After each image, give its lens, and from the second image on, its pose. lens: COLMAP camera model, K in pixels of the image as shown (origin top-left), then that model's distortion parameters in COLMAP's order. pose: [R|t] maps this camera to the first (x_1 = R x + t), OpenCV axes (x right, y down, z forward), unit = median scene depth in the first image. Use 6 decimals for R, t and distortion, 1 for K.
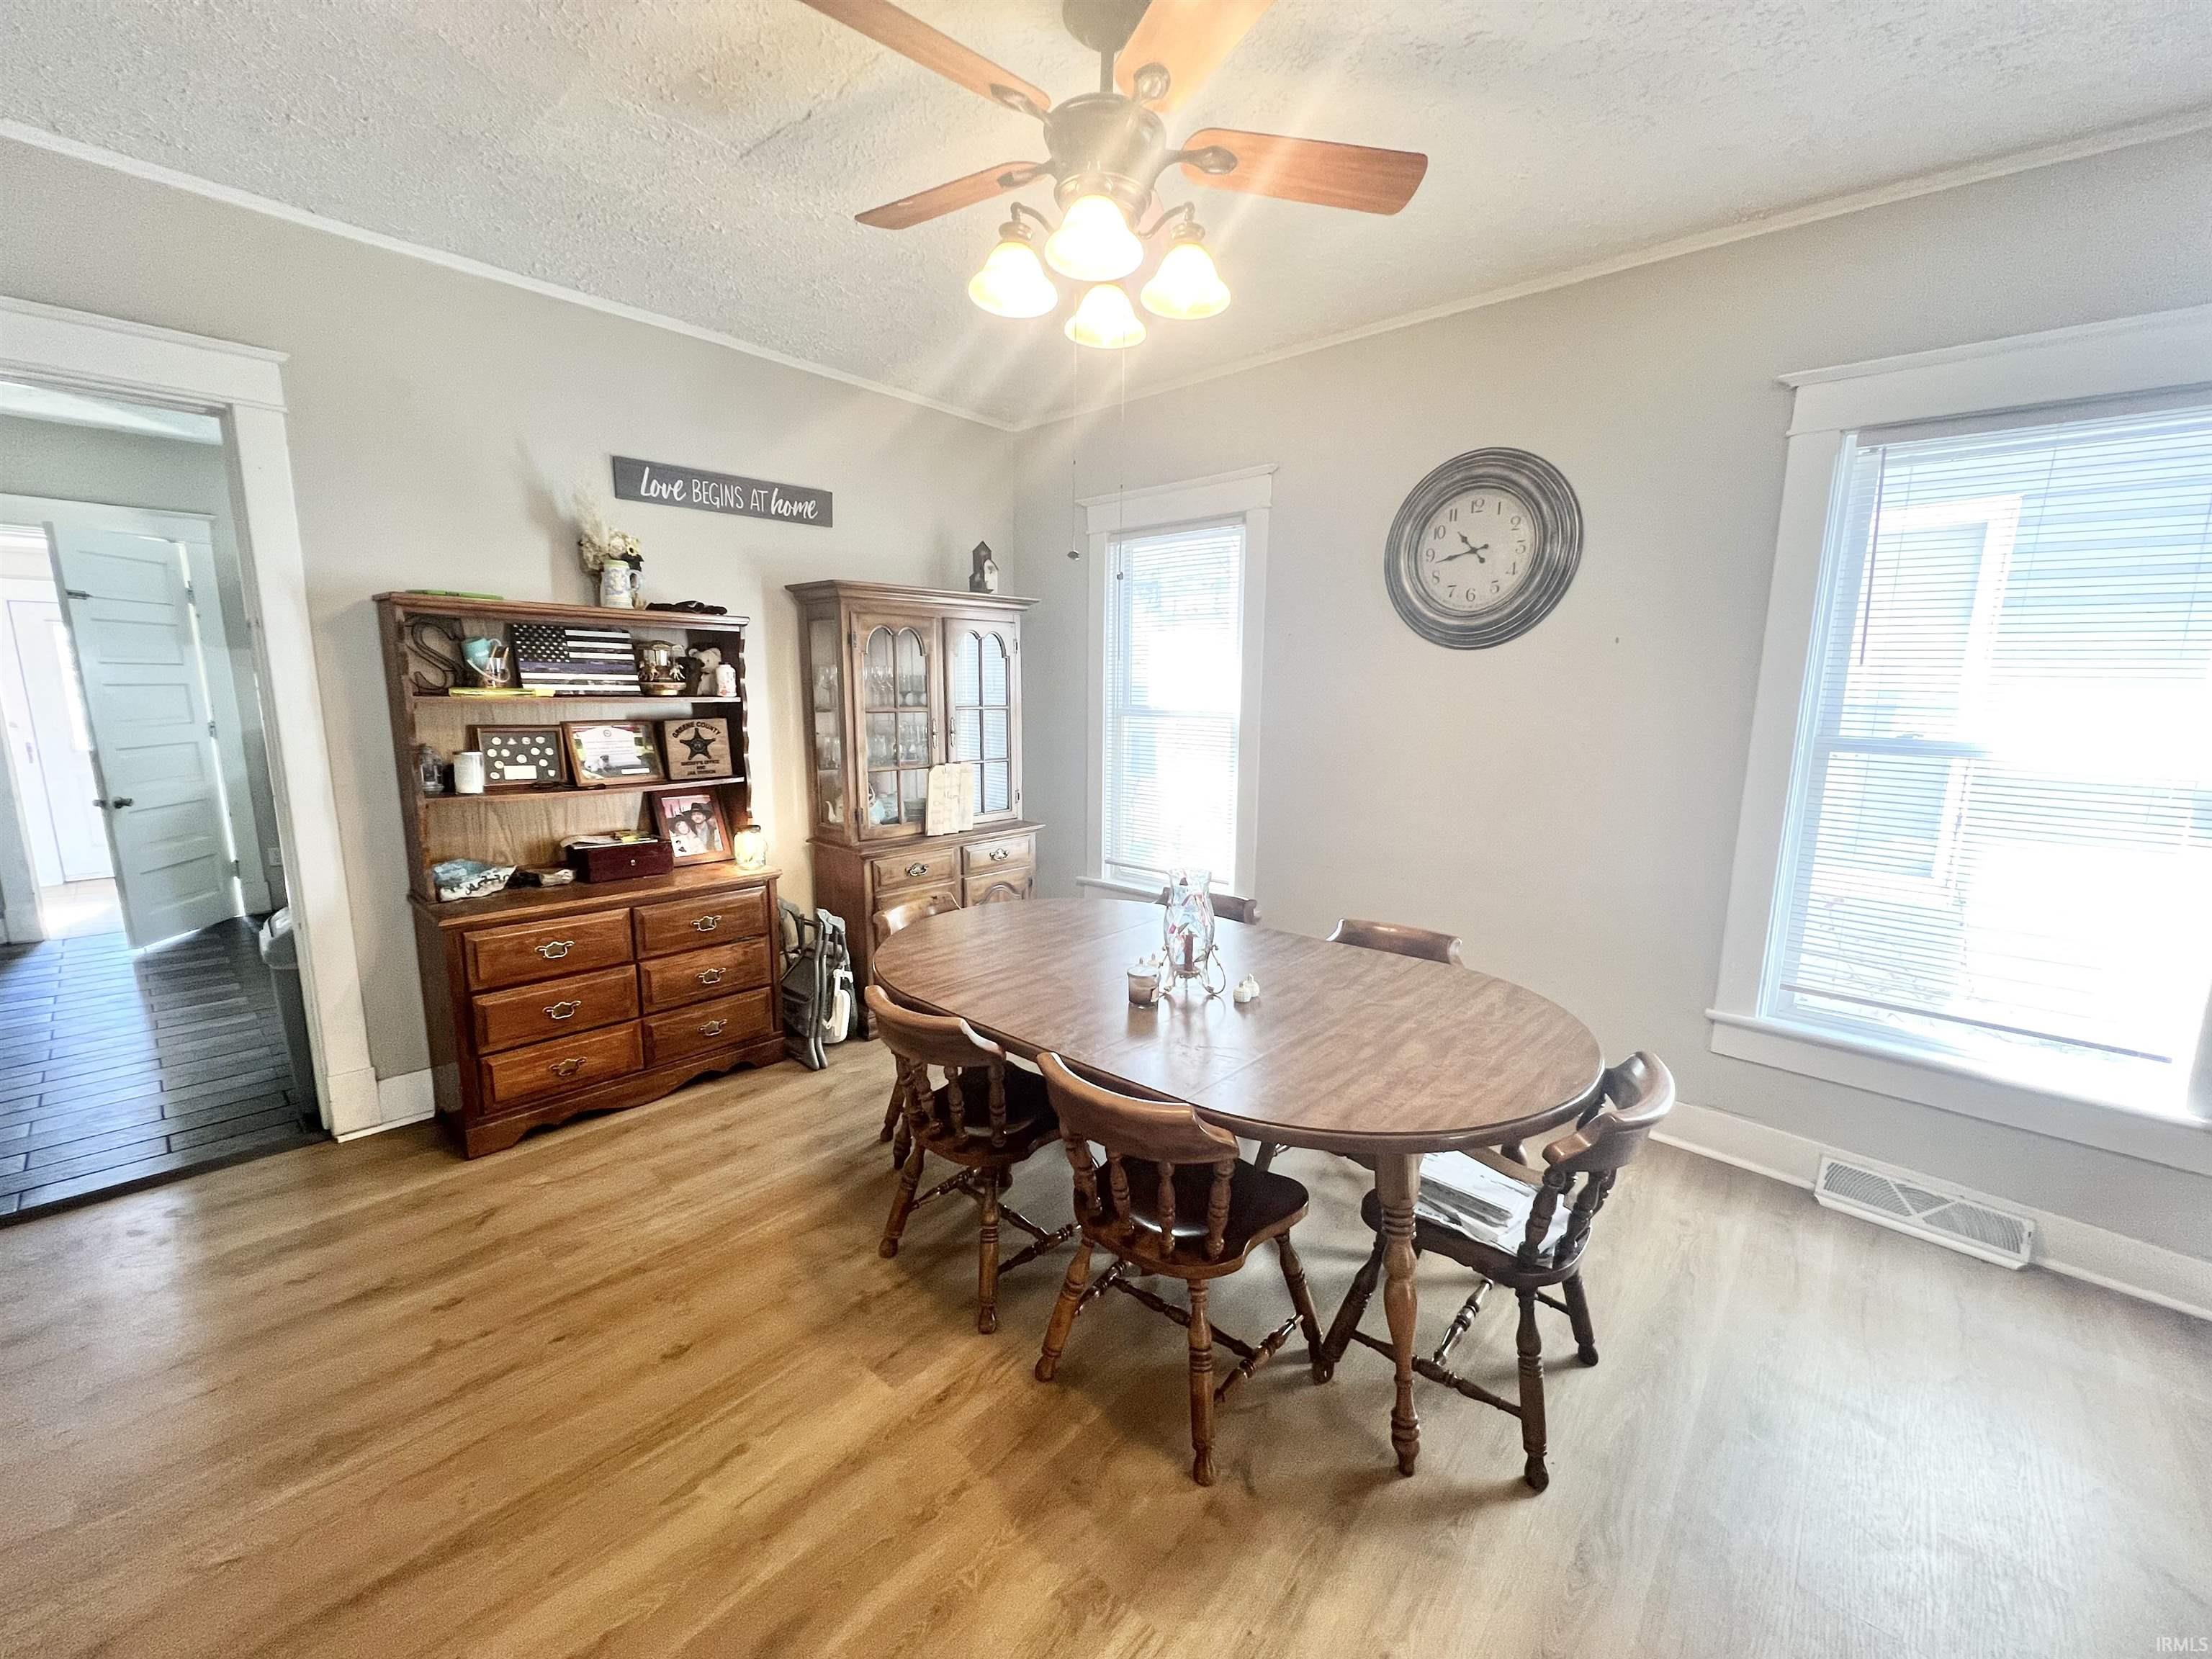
lens RADIAL K [[882.9, 0, 1106.1], [0, 882.9, 836.9], [0, 0, 1]] dist [-0.001702, 0.000320]
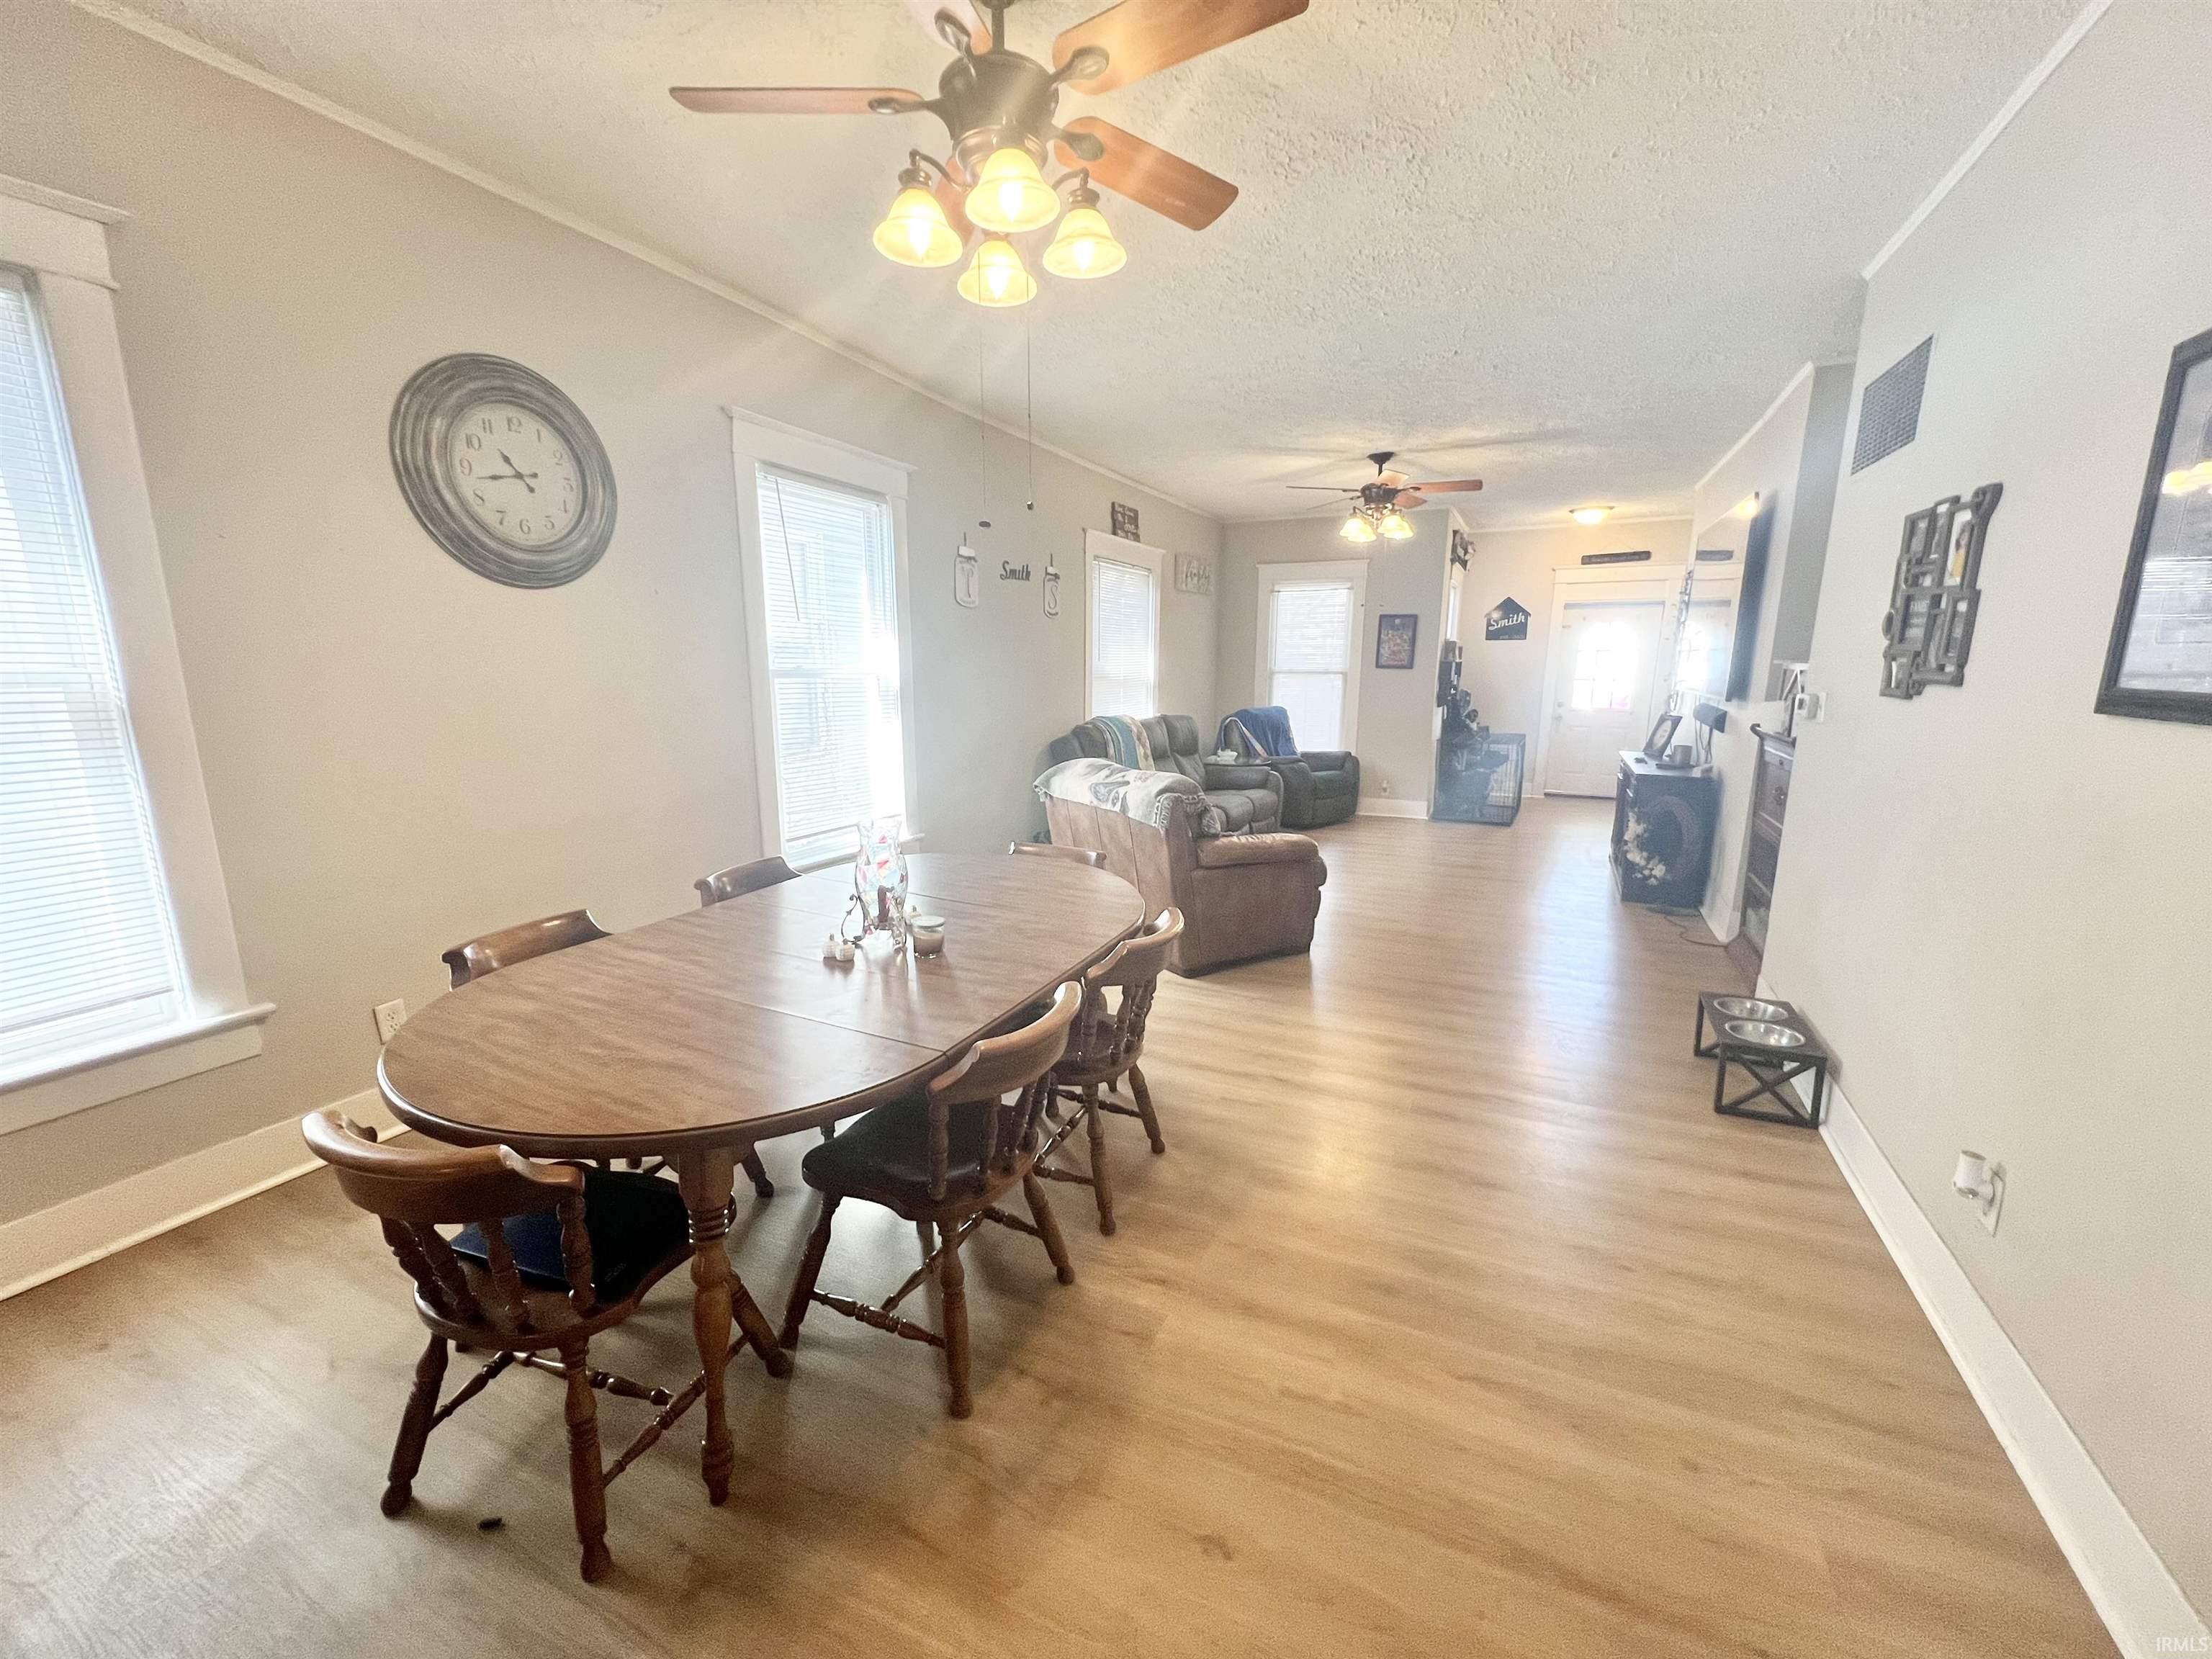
lens RADIAL K [[870.9, 0, 1106.0], [0, 870.9, 829.5], [0, 0, 1]] dist [0.000670, 0.000054]
pose [[-0.266268, -0.204495, 0.941957, -0.640991], [0.150367, 0.956460, 0.250149, -0.113545], [-0.952098, 0.208245, -0.223926, 0.704216]]
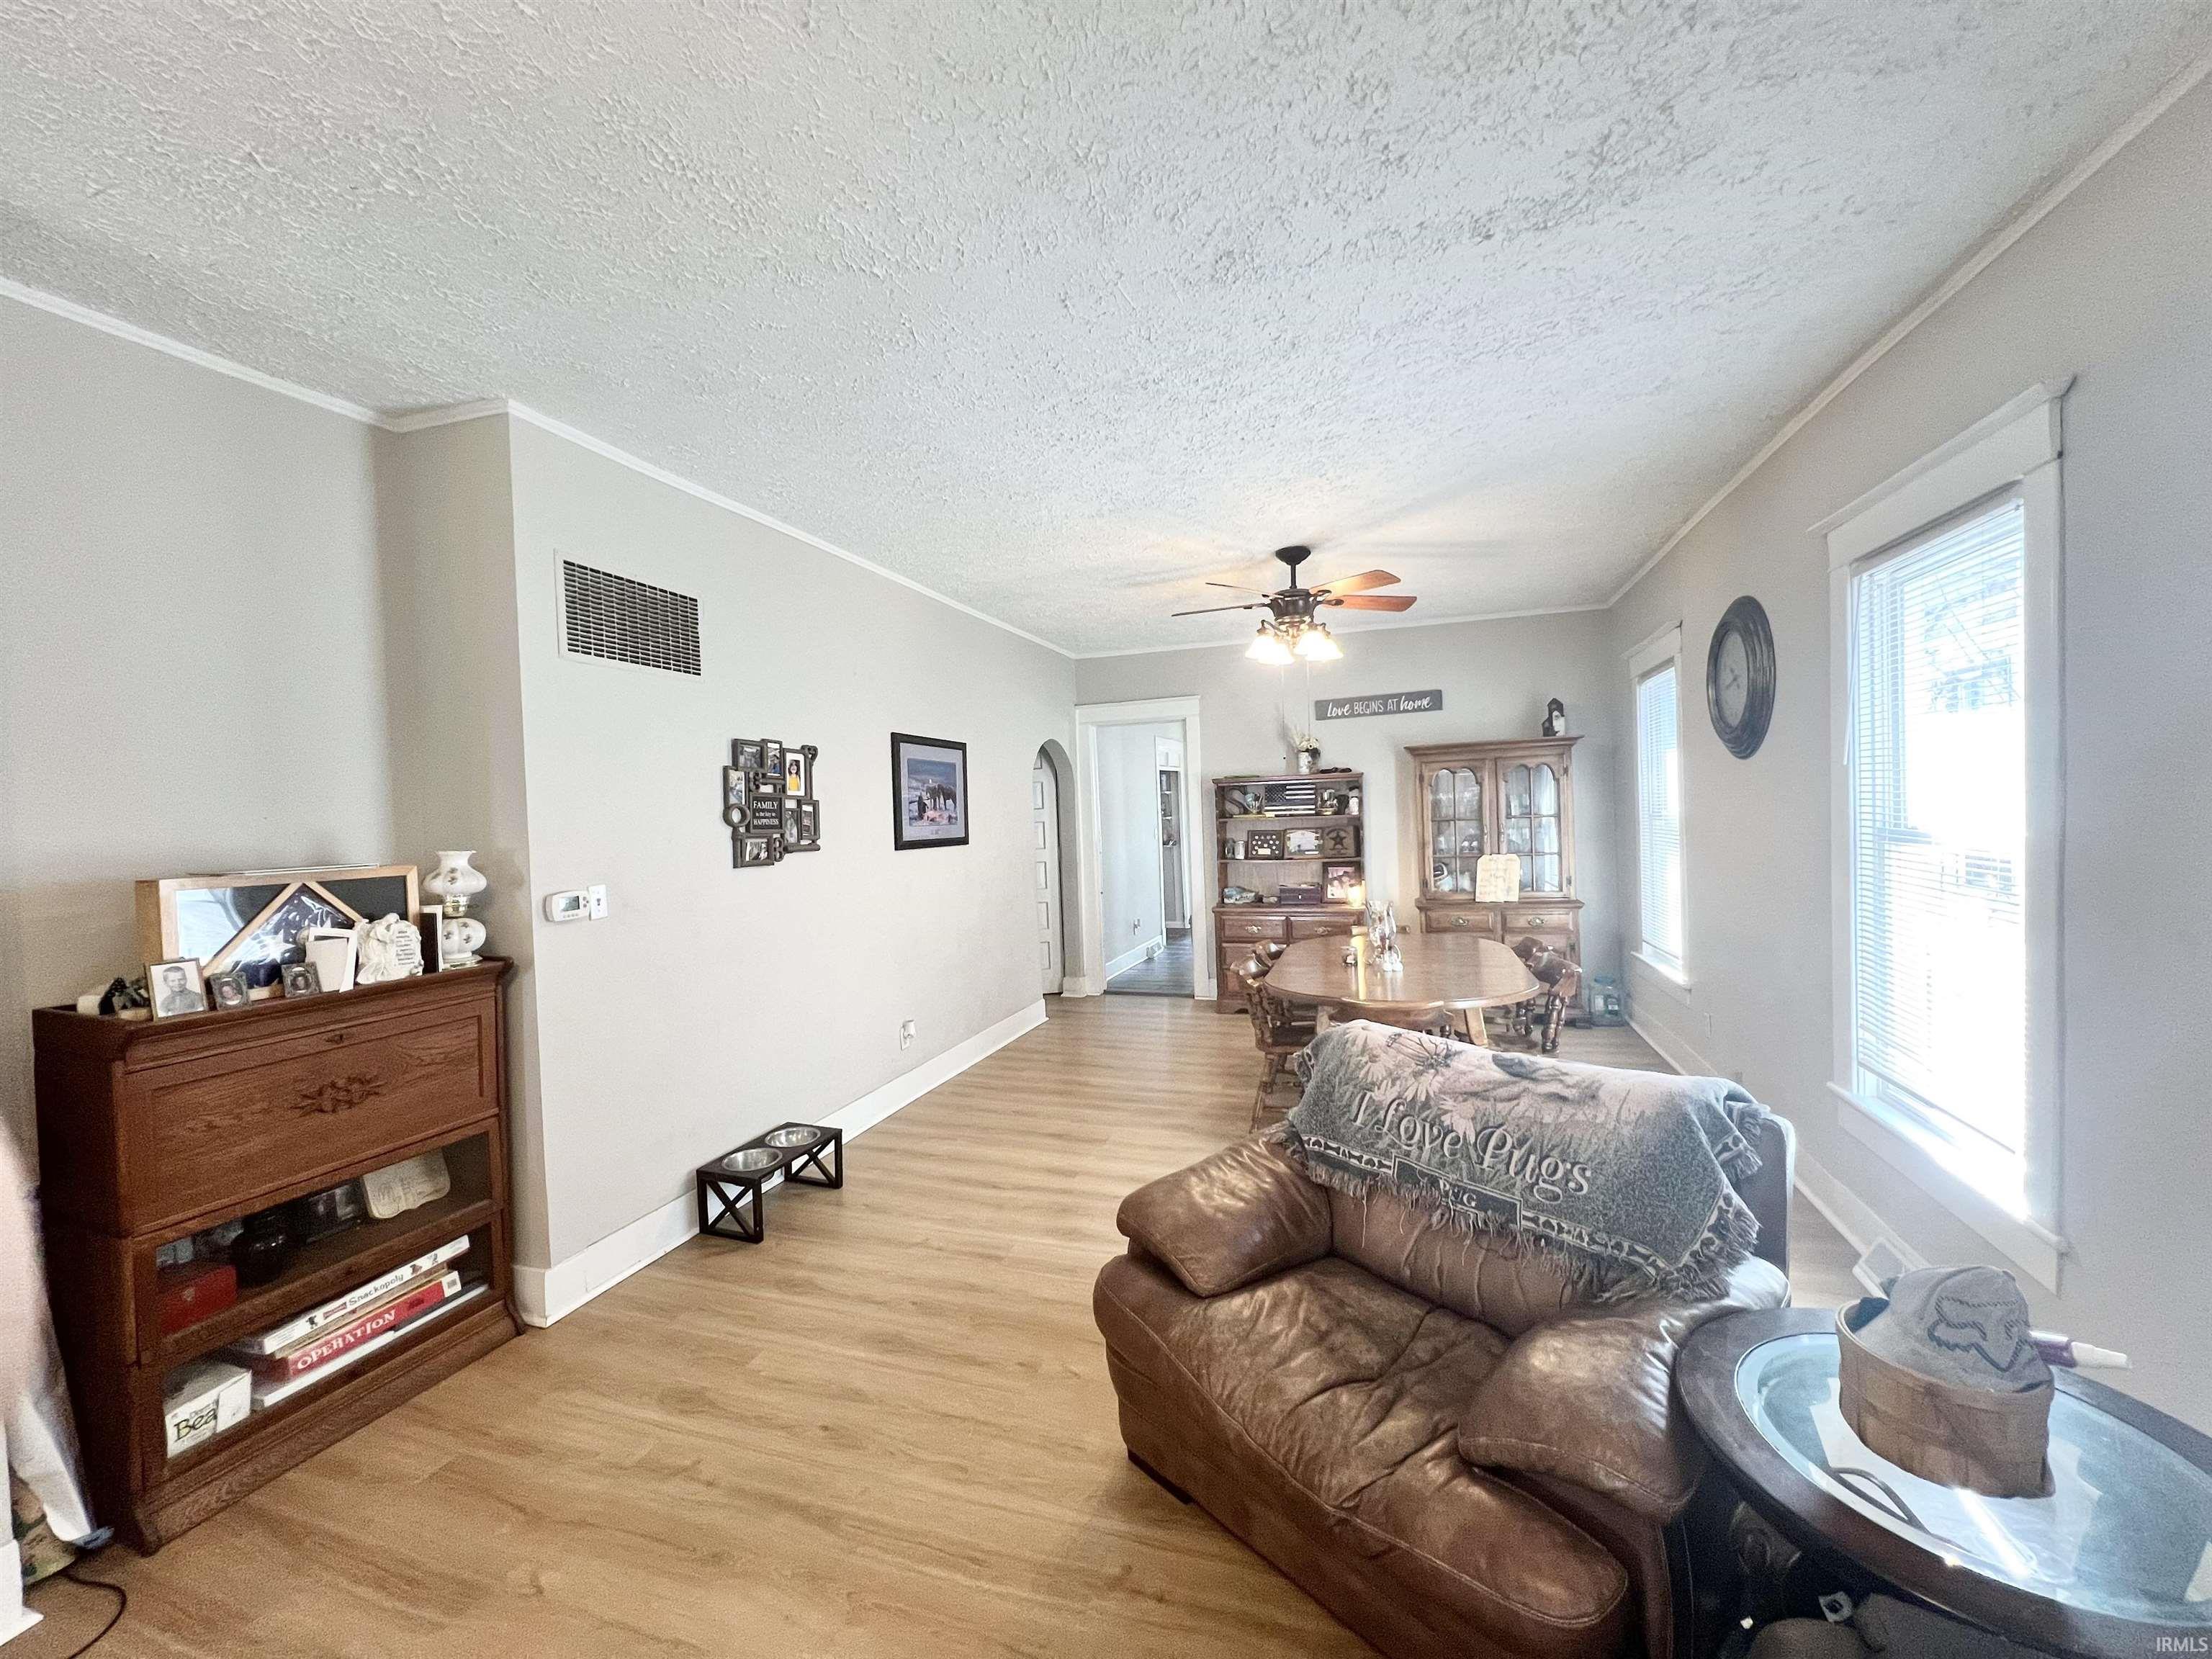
lens RADIAL K [[889.6, 0, 1106.0], [0, 889.6, 829.5], [0, 0, 1]] dist [0.000374, 0.000018]
pose [[0.398415, -0.010333, -0.917147, 1.190025], [-0.113121, 0.991749, -0.060315, 0.050403], [0.910203, 0.127779, 0.393959, -0.239380]]
